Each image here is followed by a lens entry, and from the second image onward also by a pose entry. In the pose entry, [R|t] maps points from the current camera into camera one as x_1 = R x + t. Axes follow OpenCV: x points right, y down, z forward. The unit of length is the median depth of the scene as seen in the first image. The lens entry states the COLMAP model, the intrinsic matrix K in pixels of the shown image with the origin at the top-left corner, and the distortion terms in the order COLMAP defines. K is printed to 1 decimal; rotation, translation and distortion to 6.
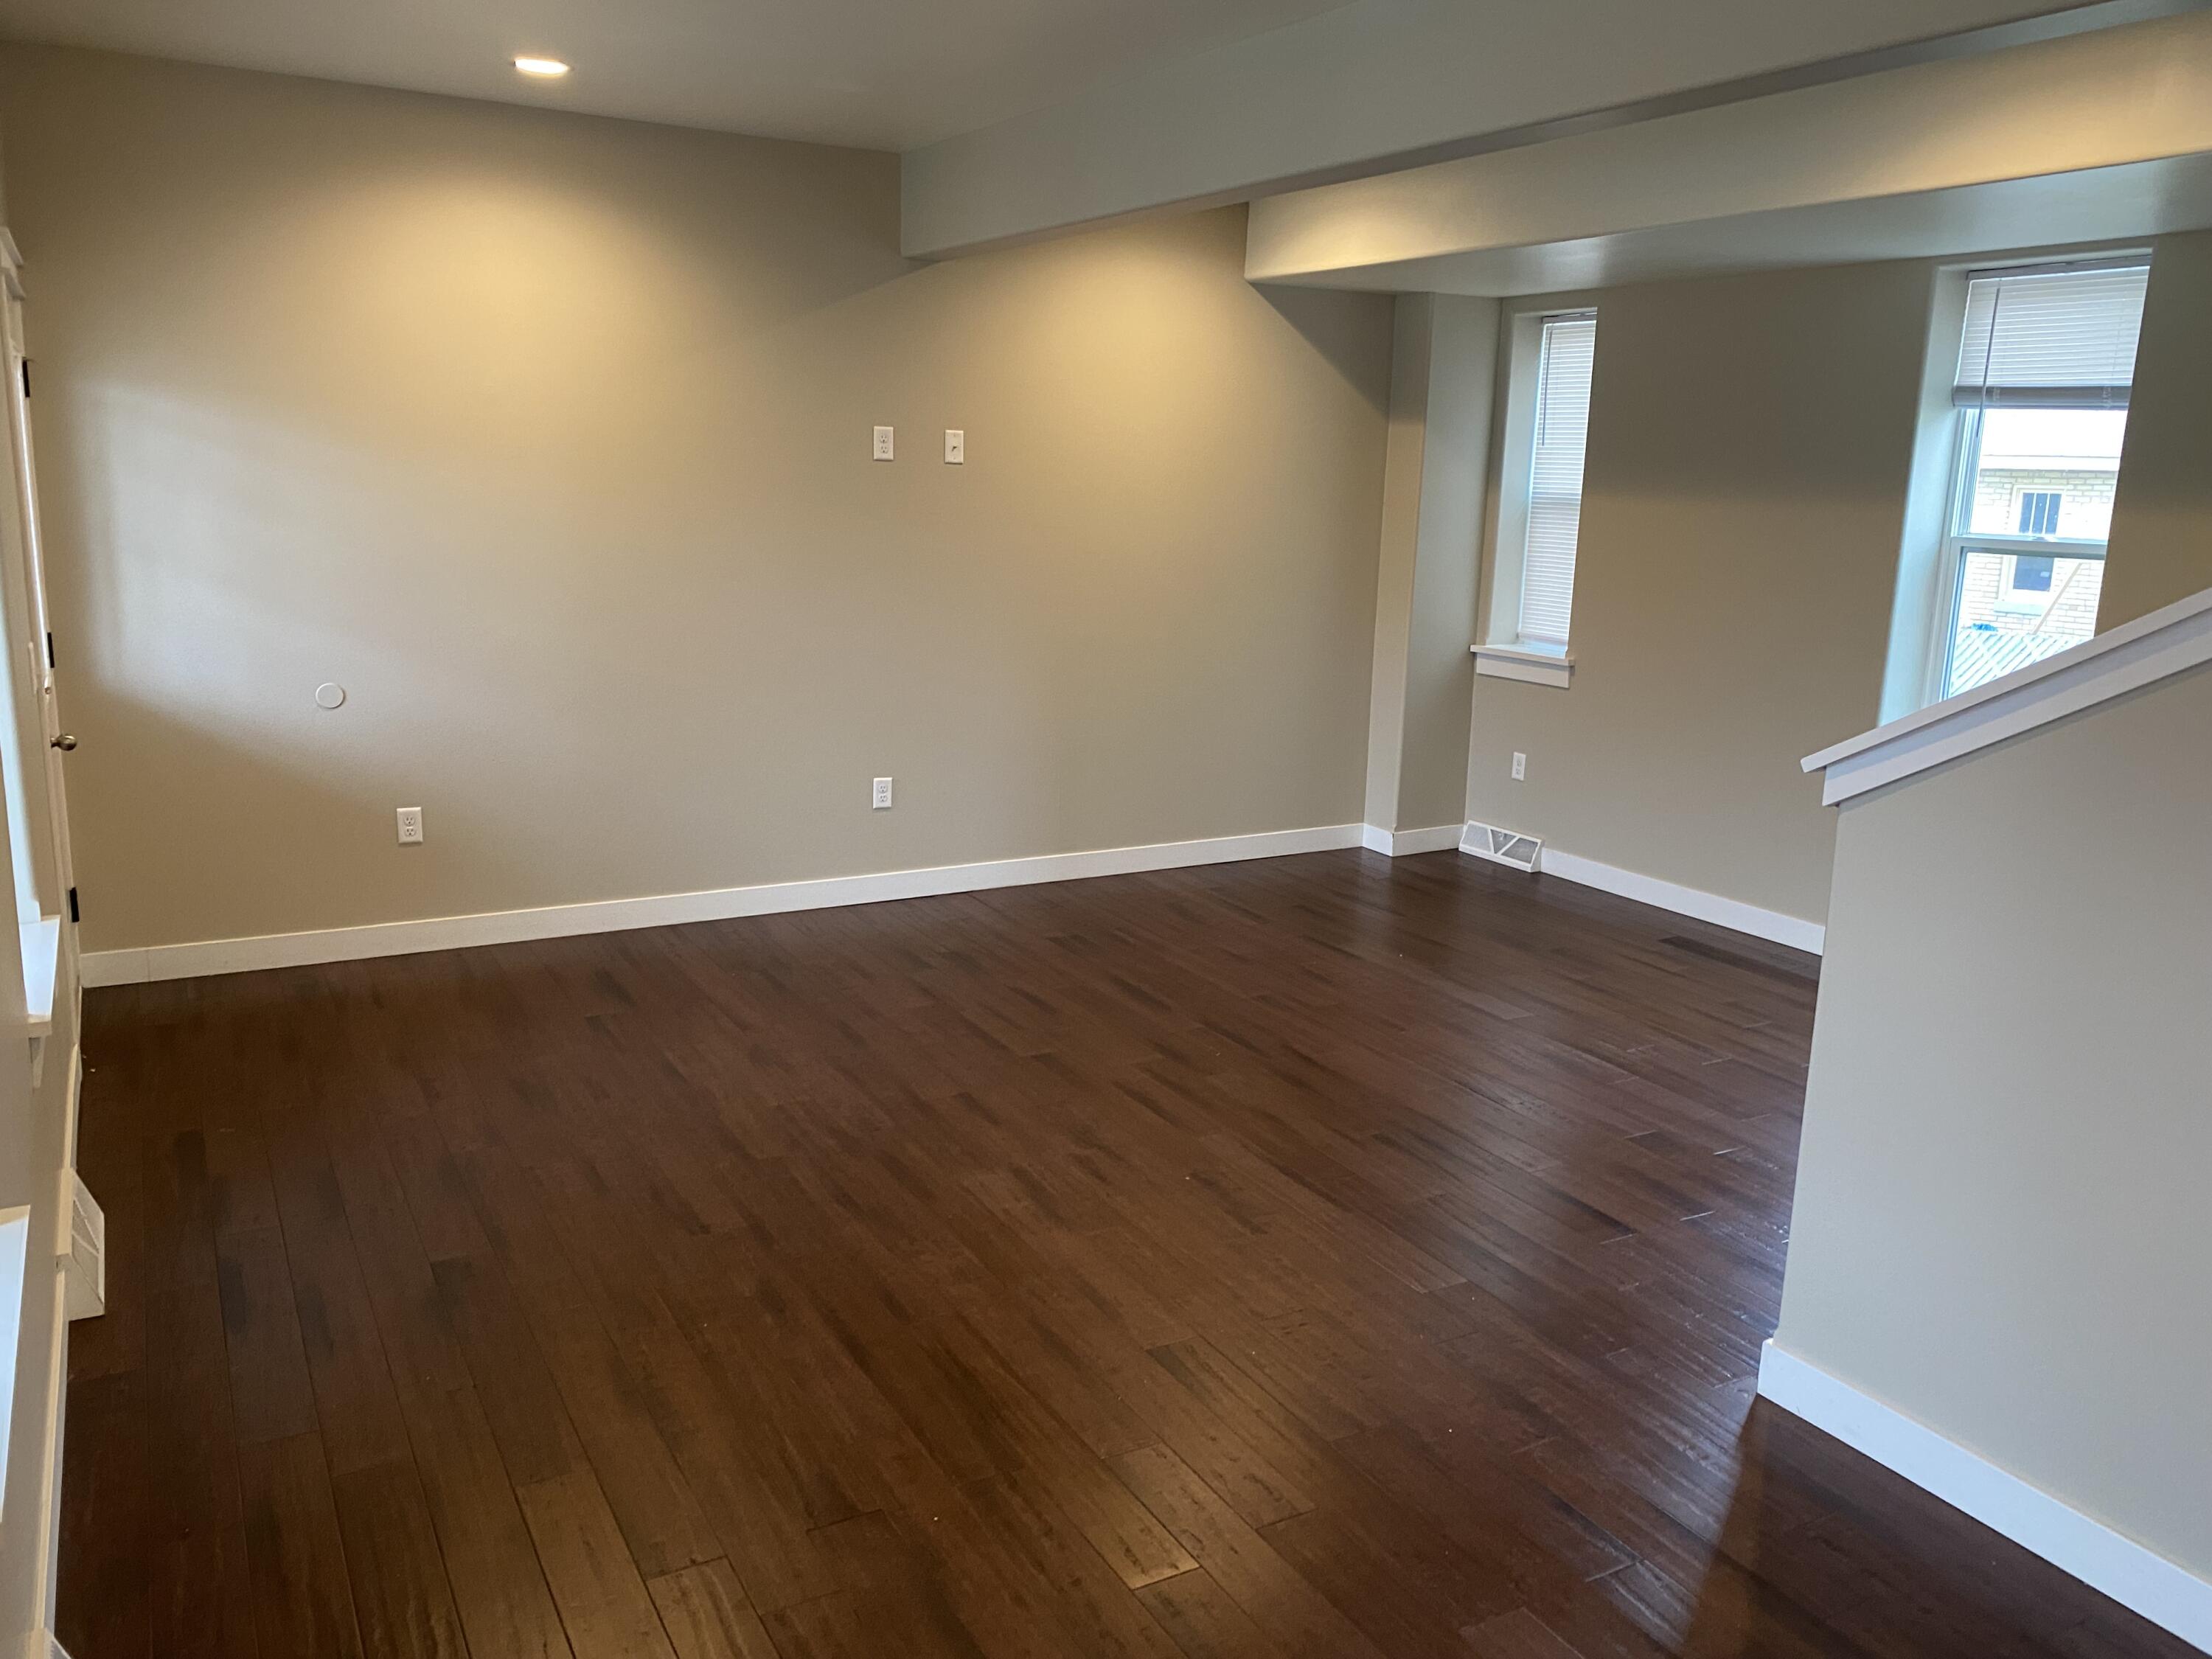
lens RADIAL K [[1651.4, 0, 1106.0], [0, 1651.4, 829.5], [0, 0, 1]] dist [0.178452, -0.286050]
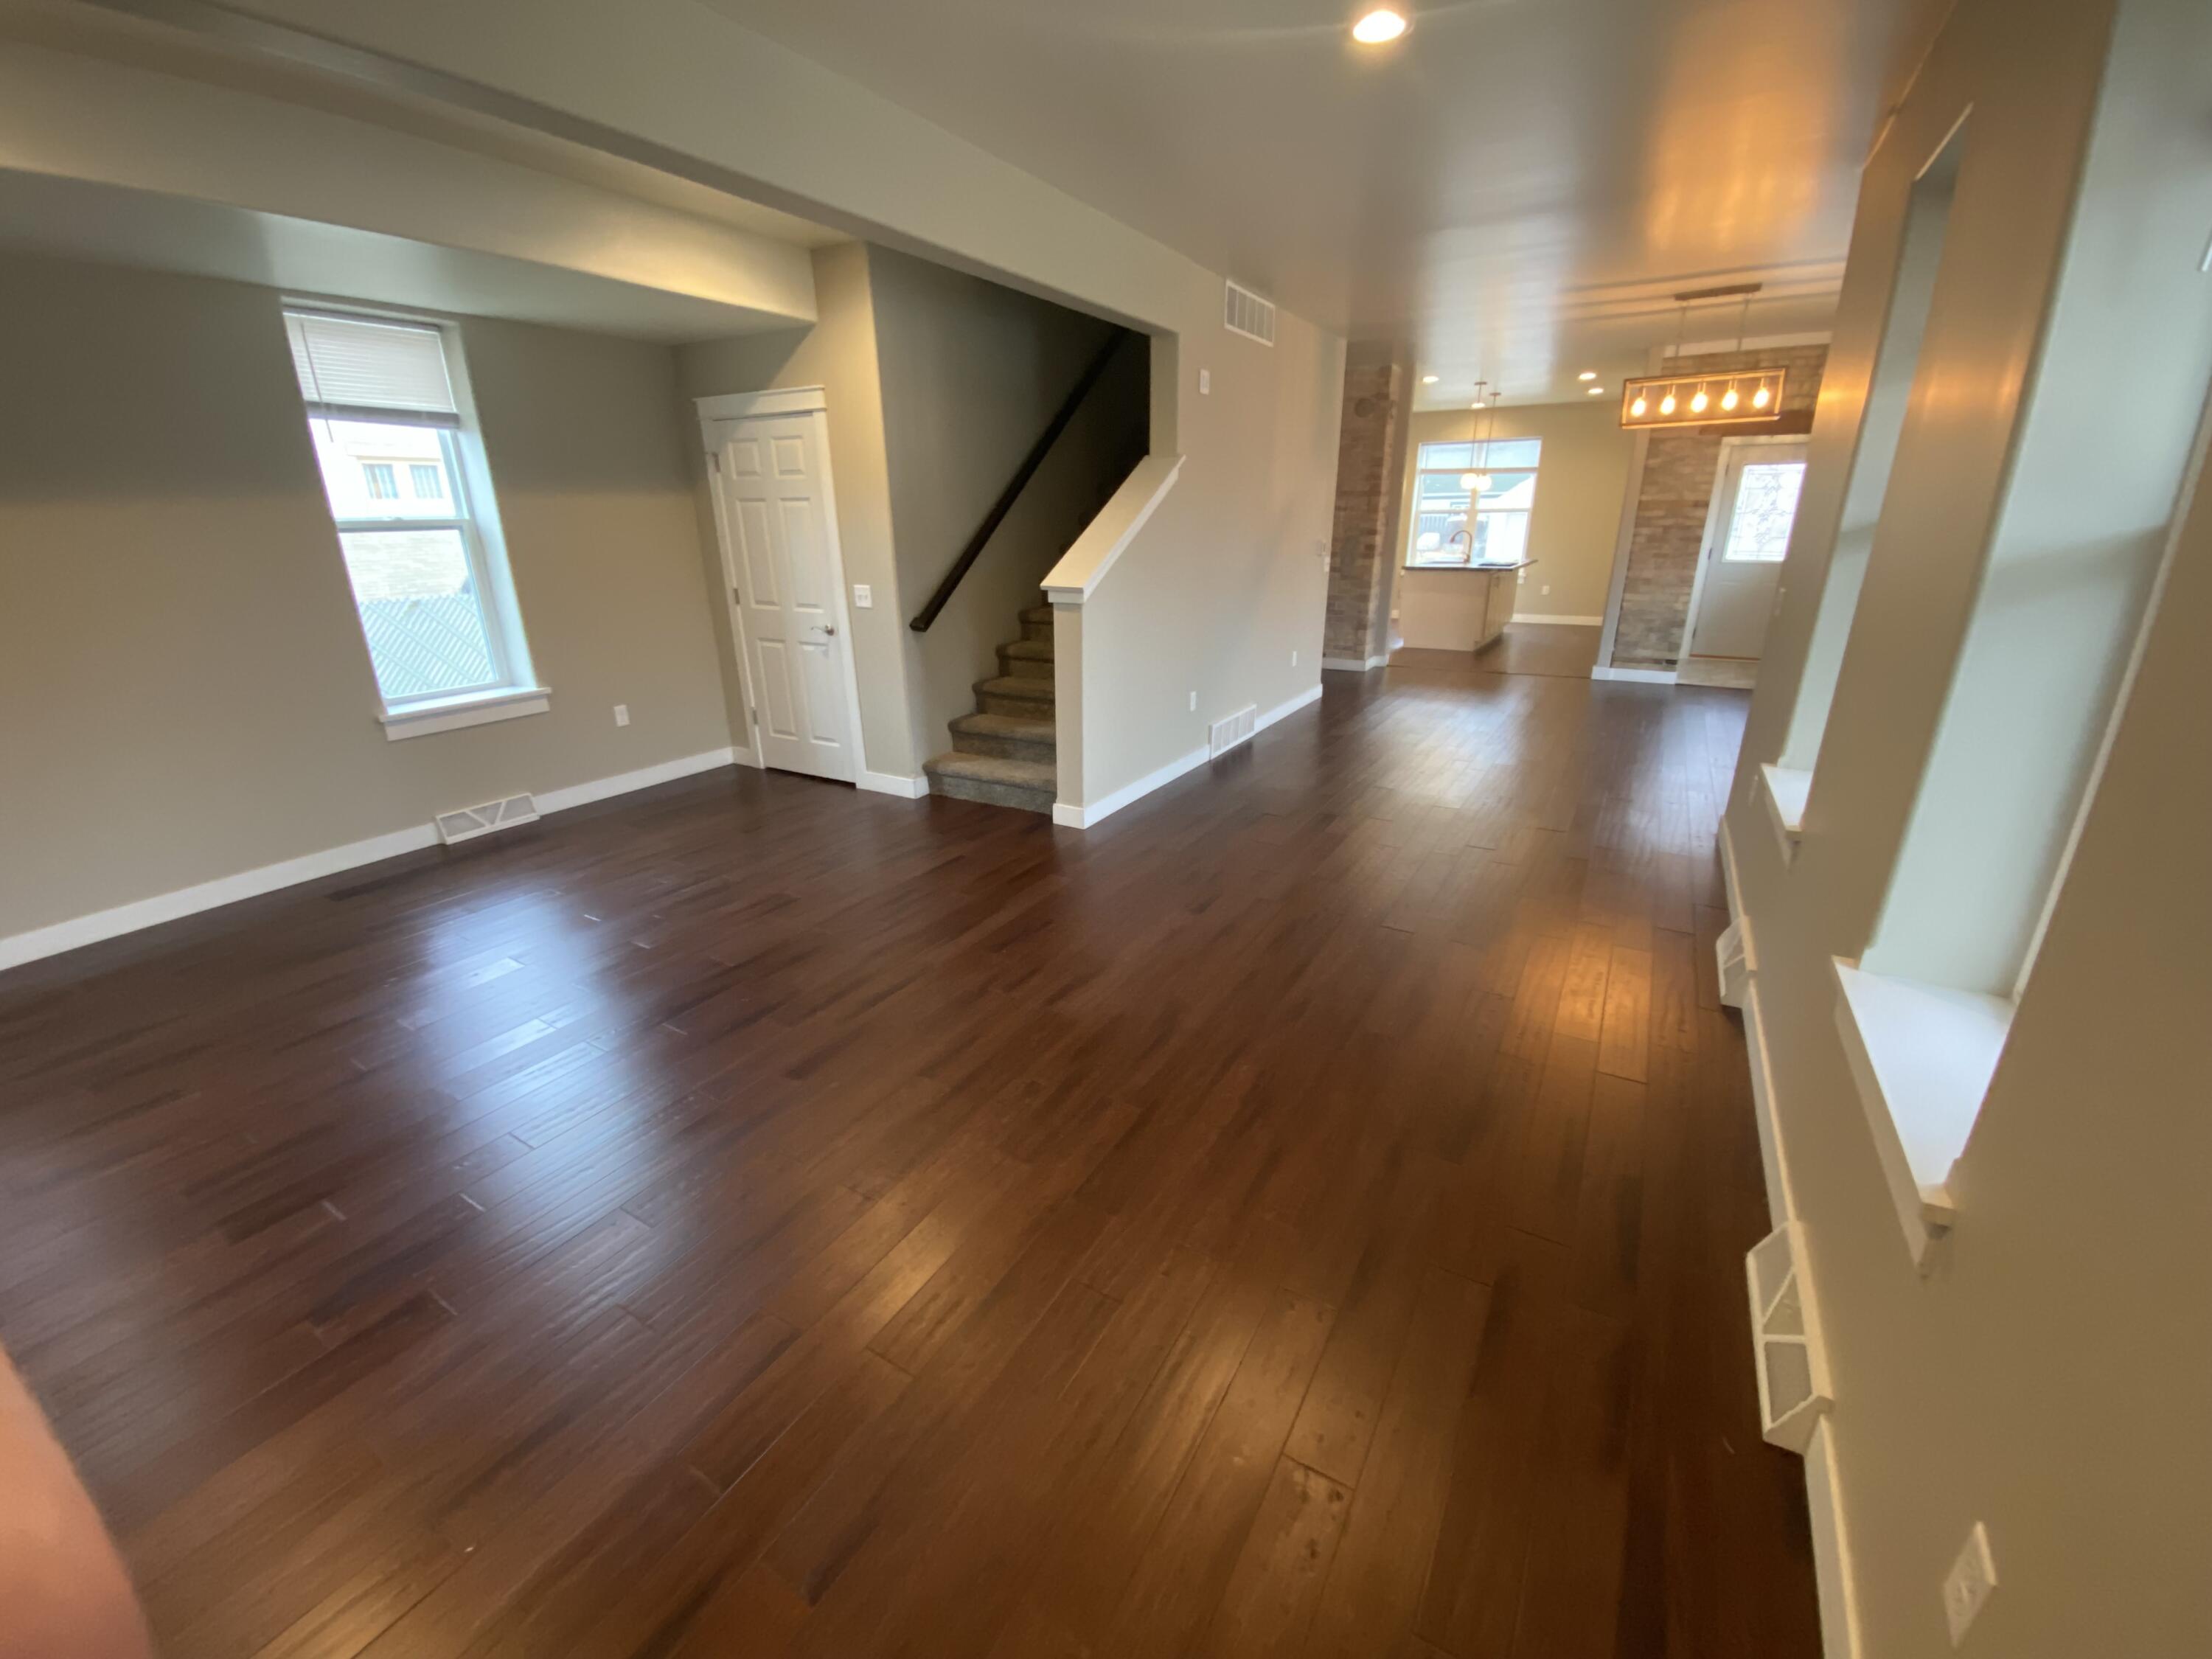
lens RADIAL K [[887.9, 0, 1061.4], [0, 887.9, 831.7], [0, 0, 1]] dist [0.064099, -0.000009]
pose [[-0.455551, -0.324162, 0.829092, -0.576890], [0.200567, 0.870023, 0.450369, -0.230088], [-0.867321, 0.371454, -0.331323, 1.092285]]
